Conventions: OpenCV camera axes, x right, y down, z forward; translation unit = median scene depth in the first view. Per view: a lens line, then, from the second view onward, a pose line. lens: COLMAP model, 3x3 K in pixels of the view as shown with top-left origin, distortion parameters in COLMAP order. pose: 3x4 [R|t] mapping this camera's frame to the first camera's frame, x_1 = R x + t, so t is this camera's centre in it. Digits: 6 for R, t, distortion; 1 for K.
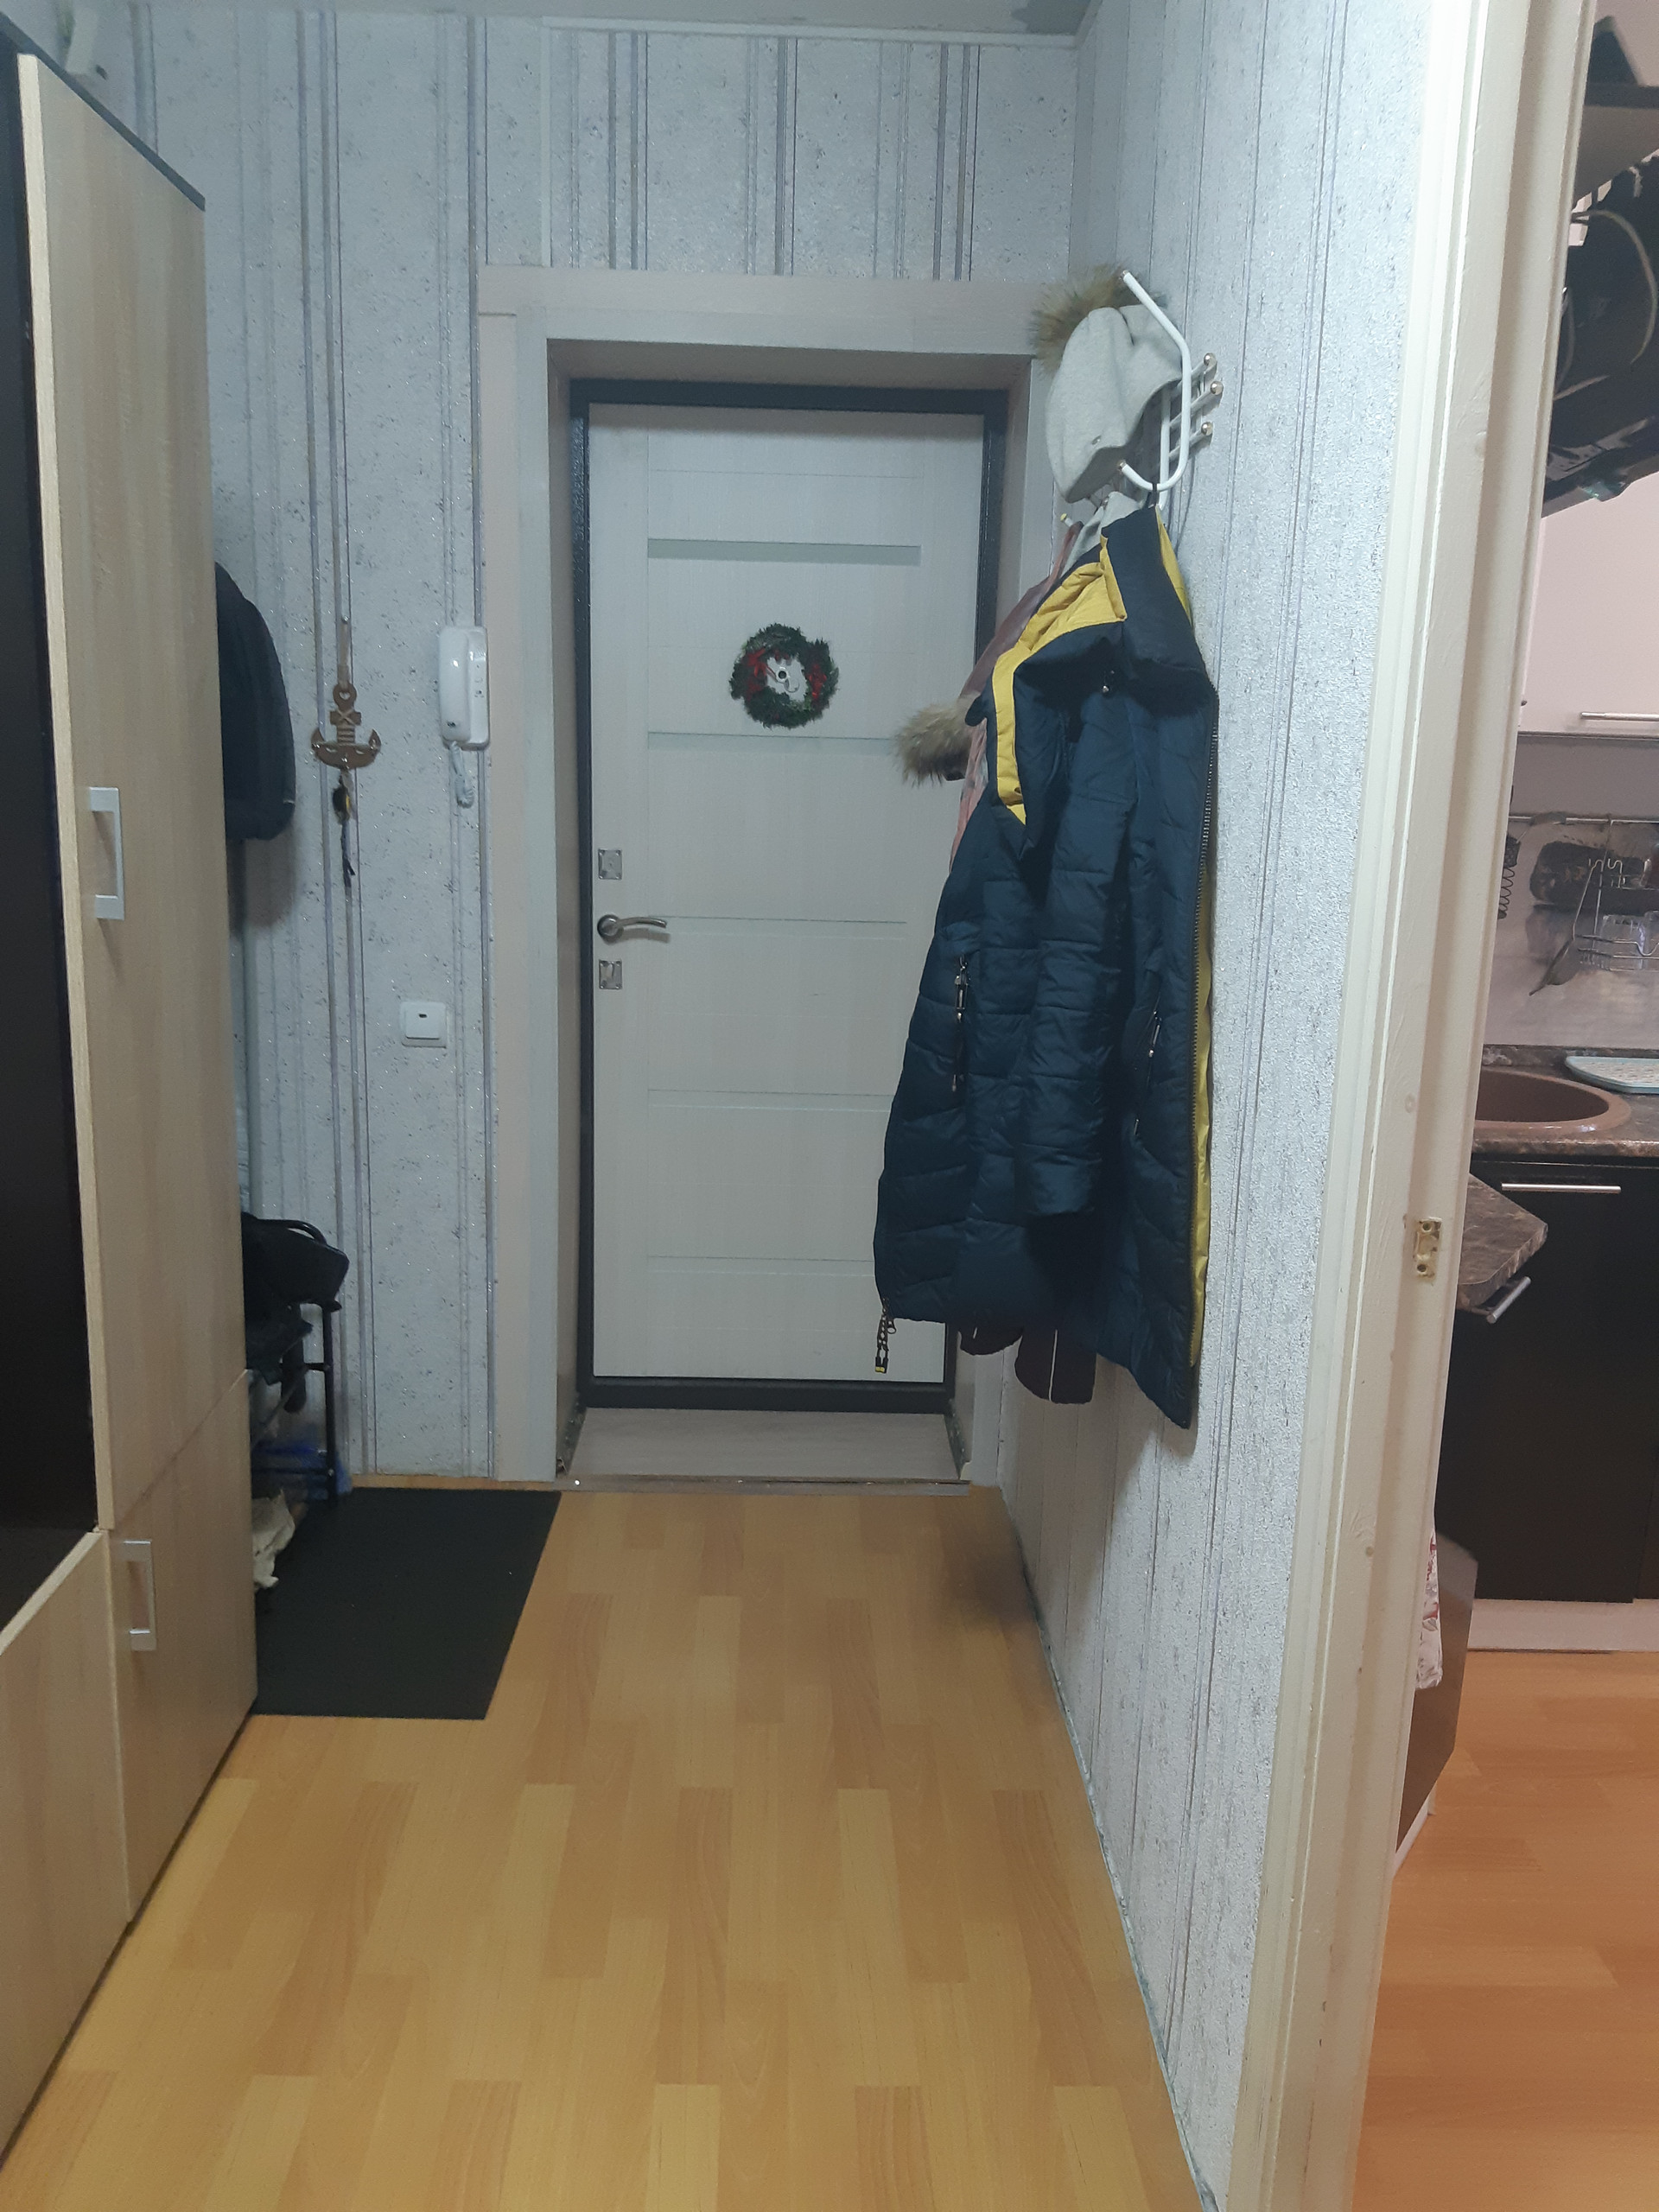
lens RADIAL K [[1706.2, 0, 834.9], [0, 1706.2, 1100.0], [0, 0, 1]] dist [0.058085, -0.109319]
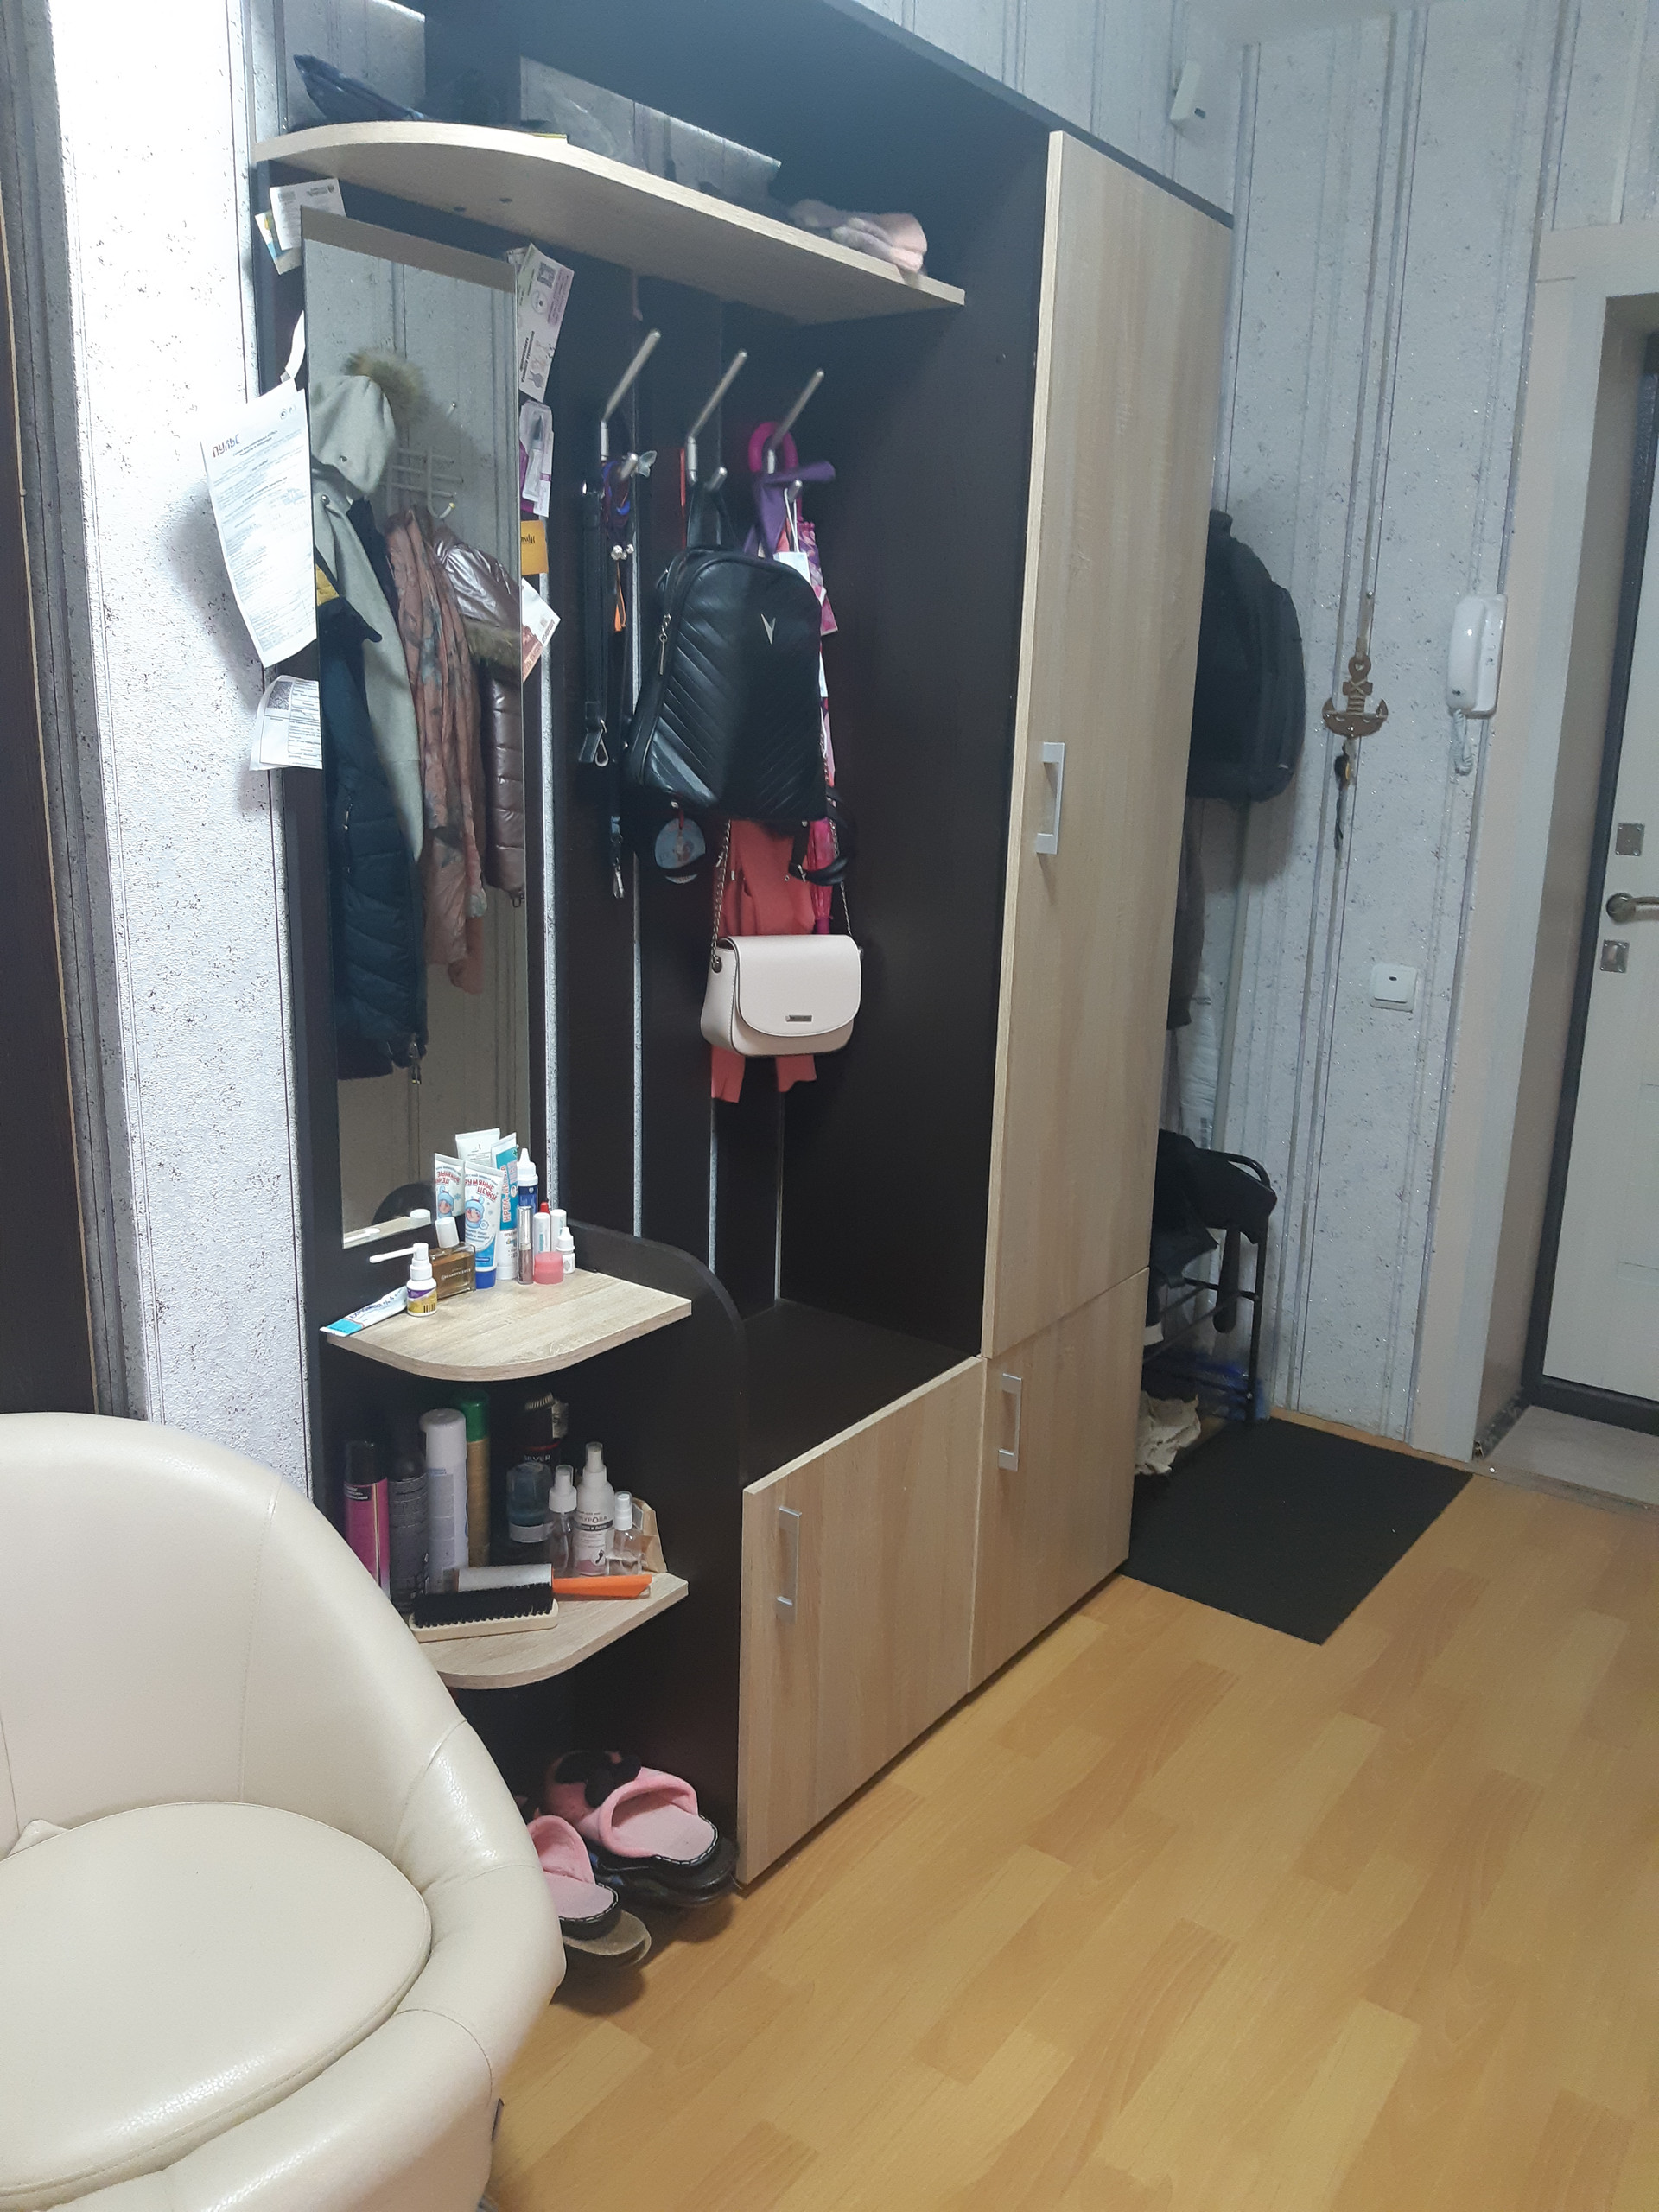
lens RADIAL K [[1706.2, 0, 819.9], [0, 1706.2, 1088.6], [0, 0, 1]] dist [0.058085, -0.109319]
pose [[0.797746, 0.125953, -0.589693, 0.102938], [-0.124978, 0.991242, 0.042648, 0.015473], [0.589900, 0.039676, 0.806501, -0.027398]]
